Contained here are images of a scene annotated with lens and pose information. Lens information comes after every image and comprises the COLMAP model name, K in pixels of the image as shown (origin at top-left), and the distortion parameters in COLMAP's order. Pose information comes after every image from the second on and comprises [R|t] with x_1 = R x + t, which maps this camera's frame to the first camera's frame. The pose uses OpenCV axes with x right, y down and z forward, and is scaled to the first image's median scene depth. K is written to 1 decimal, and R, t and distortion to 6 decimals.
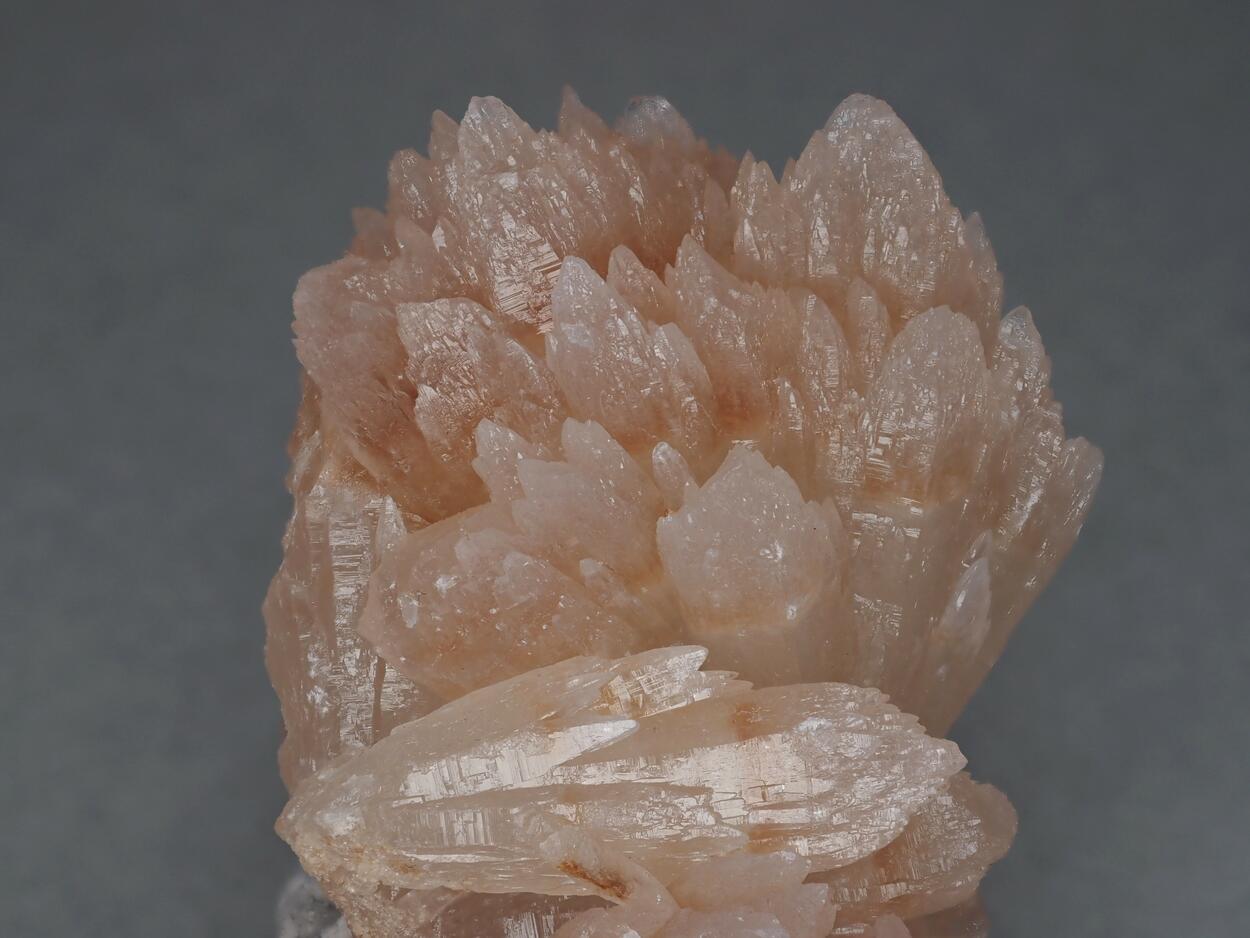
lens RADIAL K [[2313.9, 0, 625.0], [0, 2313.9, 469.0], [0, 0, 1]] dist [-0.004368, -0.021421]
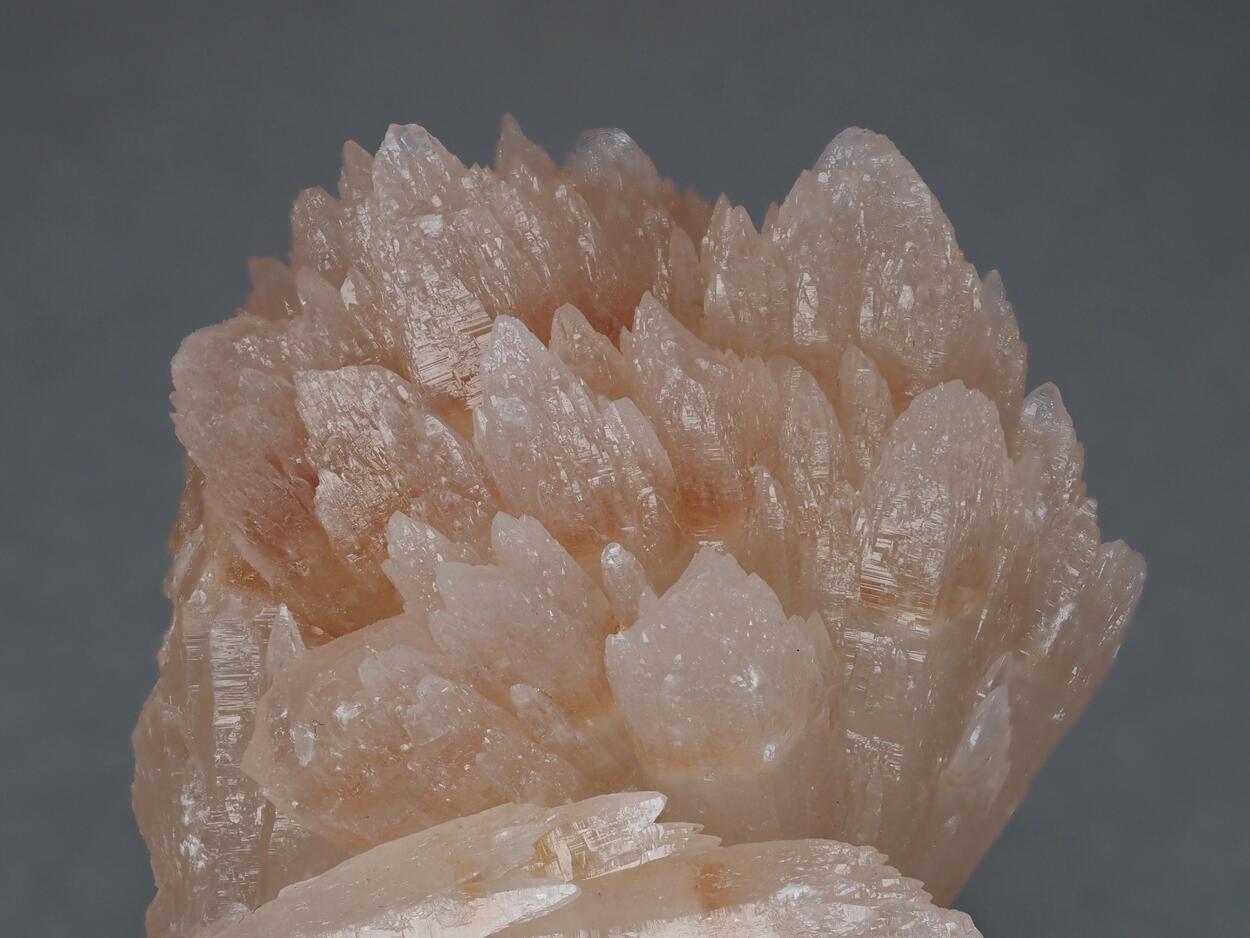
lens RADIAL K [[2490.7, 0, 607.9], [0, 2490.7, 468.1], [0, 0, 1]] dist [-0.001514, -0.051923]
pose [[0.999948, 0.010056, 0.001586, 0.012136], [-0.009989, 0.999236, -0.037792, -0.004499], [-0.001965, 0.037774, 0.999284, 0.111993]]
